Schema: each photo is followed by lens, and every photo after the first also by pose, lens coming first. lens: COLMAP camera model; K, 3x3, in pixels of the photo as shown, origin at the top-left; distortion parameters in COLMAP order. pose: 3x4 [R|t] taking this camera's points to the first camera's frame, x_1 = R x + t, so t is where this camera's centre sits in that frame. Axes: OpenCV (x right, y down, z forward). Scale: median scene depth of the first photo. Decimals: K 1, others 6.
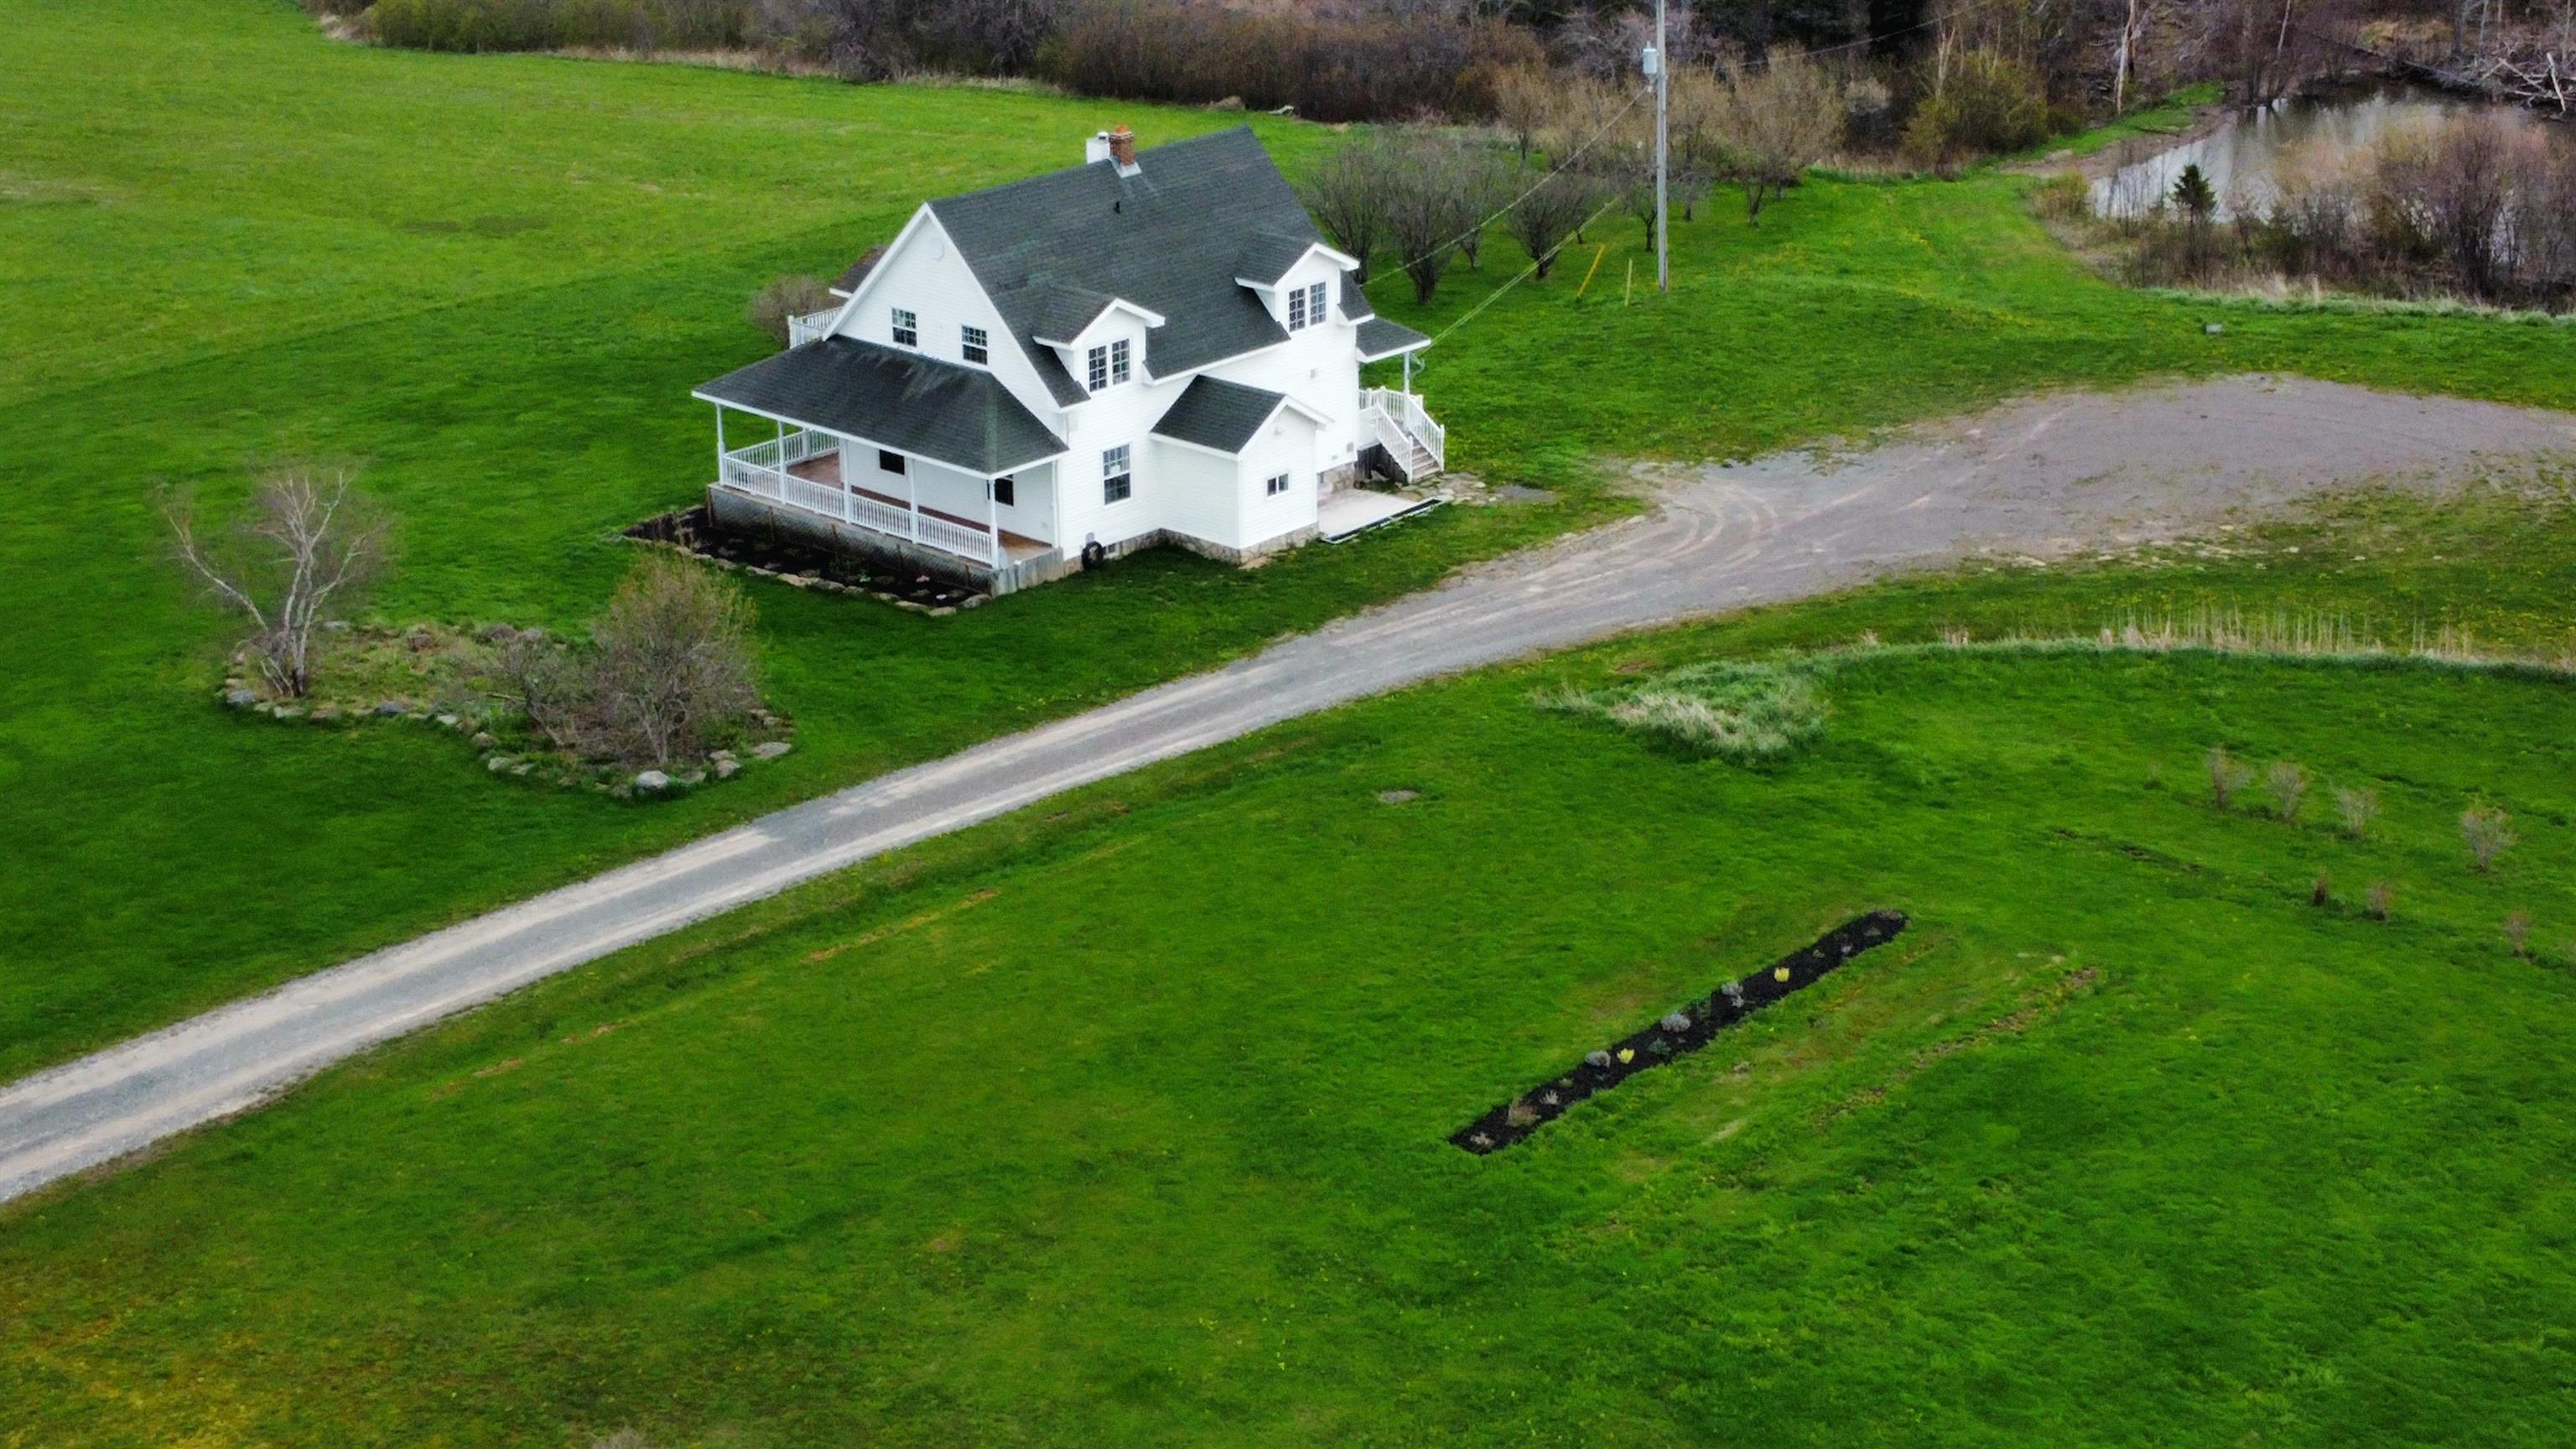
lens RADIAL K [[3892.9, 0, 1288.0], [0, 3892.9, 724.5], [0, 0, 1]] dist [0.016932, -0.128498]
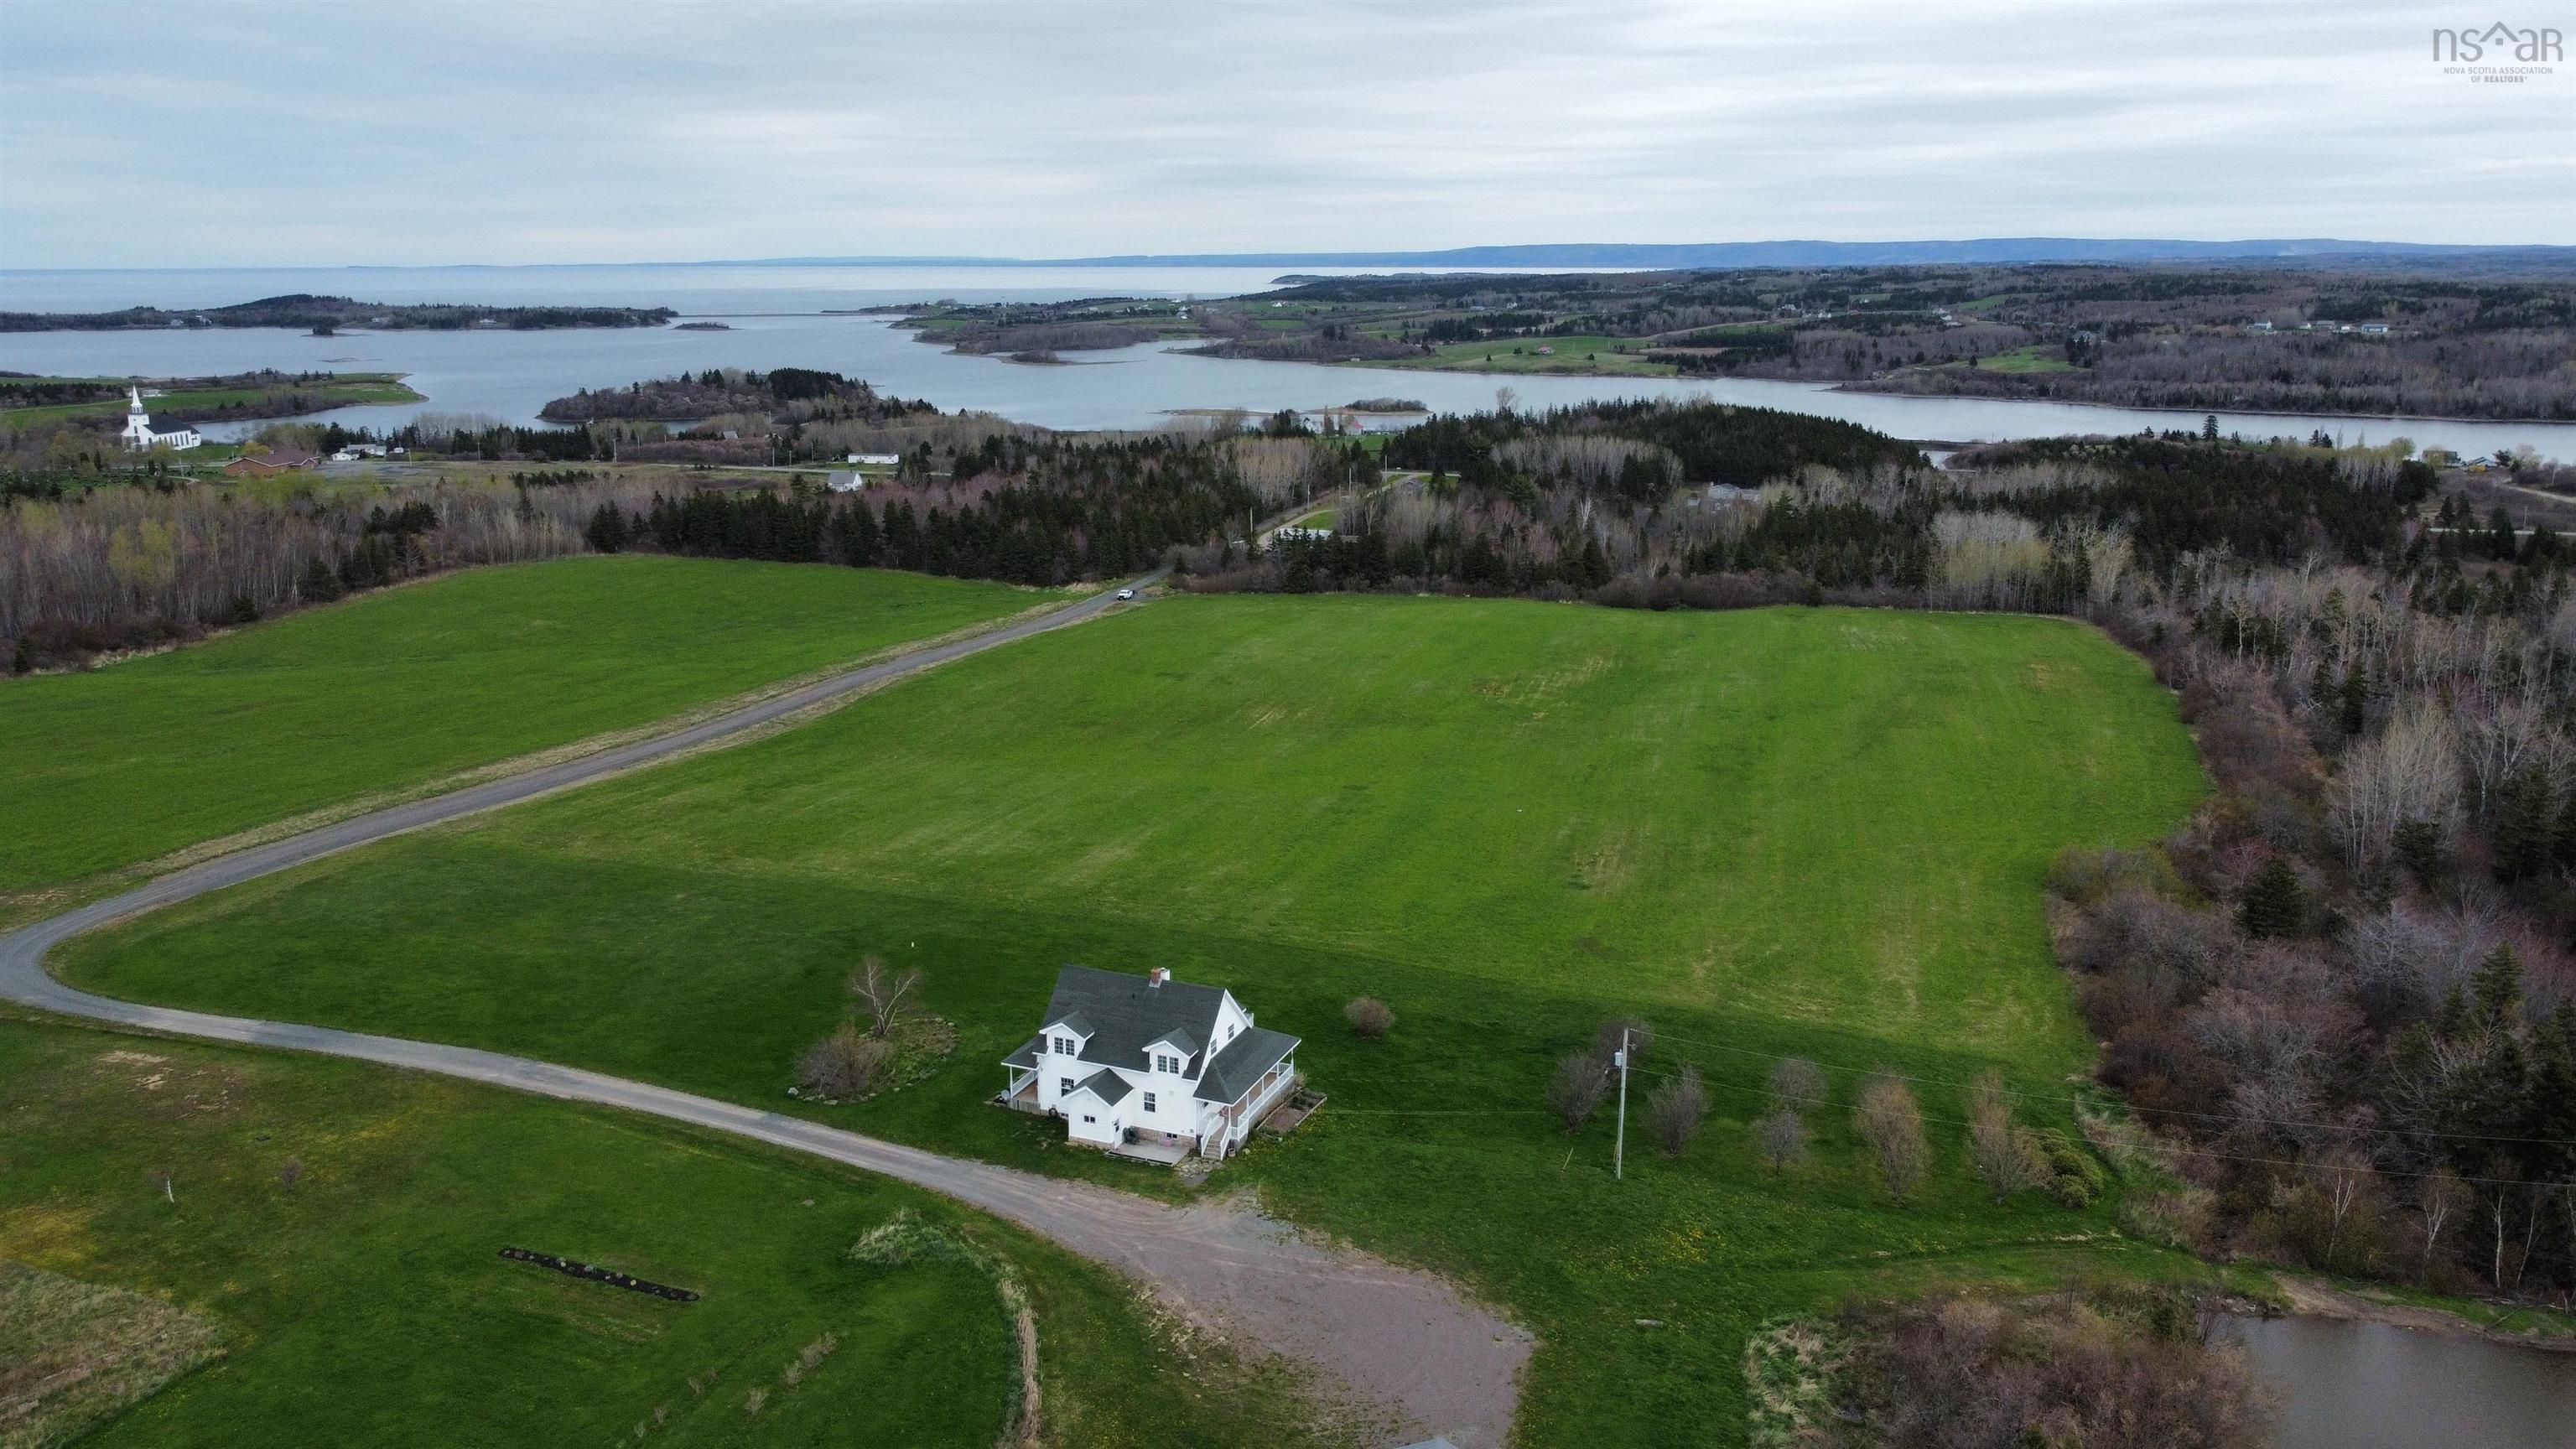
lens RADIAL K [[1957.8, 0, 1288.0], [0, 1957.8, 724.5], [0, 0, 1]] dist [0.000439, -0.000452]
pose [[0.330844, 0.230431, -0.915119, 1.131531], [-0.338639, 0.934132, 0.112790, -0.483959], [0.880832, 0.272579, 0.387085, 0.562341]]
